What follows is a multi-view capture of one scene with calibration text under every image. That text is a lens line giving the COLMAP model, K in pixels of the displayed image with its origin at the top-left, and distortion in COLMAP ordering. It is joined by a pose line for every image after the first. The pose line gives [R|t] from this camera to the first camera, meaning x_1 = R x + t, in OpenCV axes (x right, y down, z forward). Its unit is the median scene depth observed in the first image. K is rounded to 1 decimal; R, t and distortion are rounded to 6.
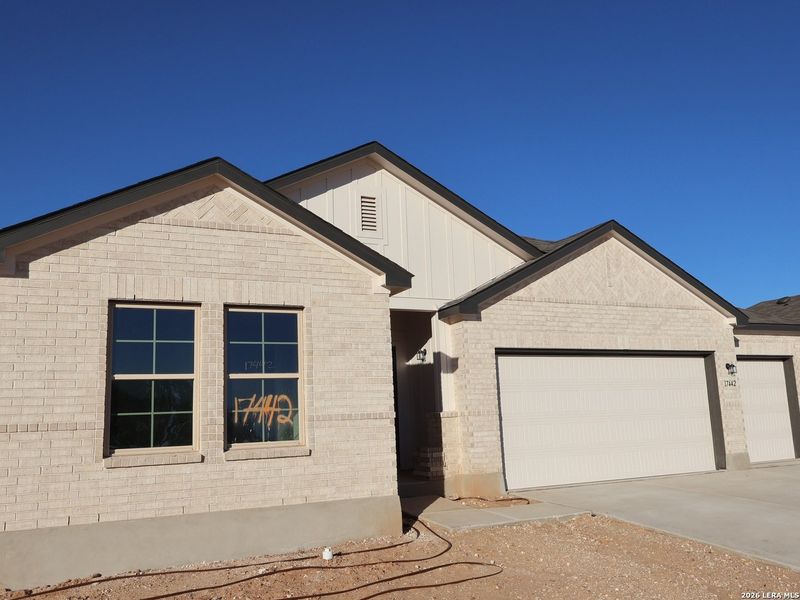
lens RADIAL K [[700.1, 0, 400.0], [0, 700.1, 300.0], [0, 0, 1]] dist [0.003796, -0.000489]
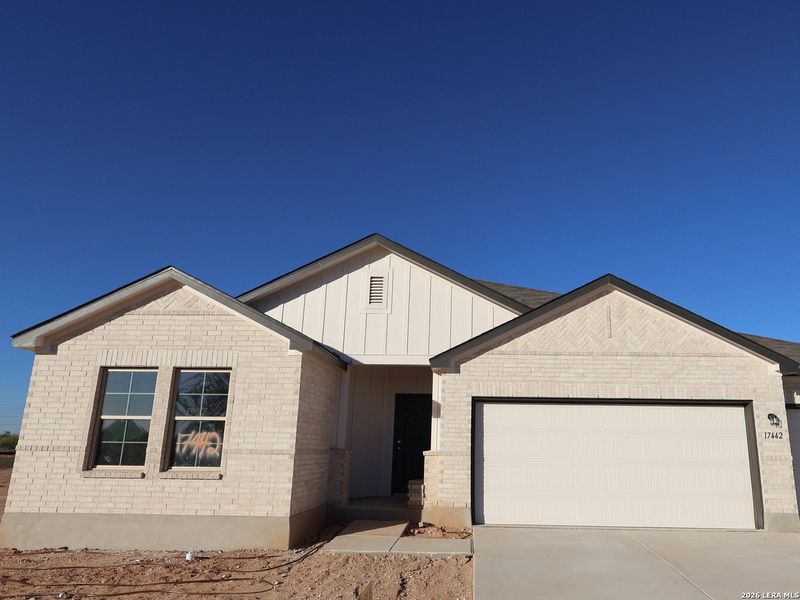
lens RADIAL K [[538.2, 0, 400.4], [0, 538.2, 324.0], [0, 0, 1]] dist [0.001901, -0.000901]
pose [[0.882895, -0.057401, -0.466049, 0.627977], [0.032164, 0.997562, -0.061932, 0.000701], [0.468468, 0.039690, 0.882589, 0.225683]]
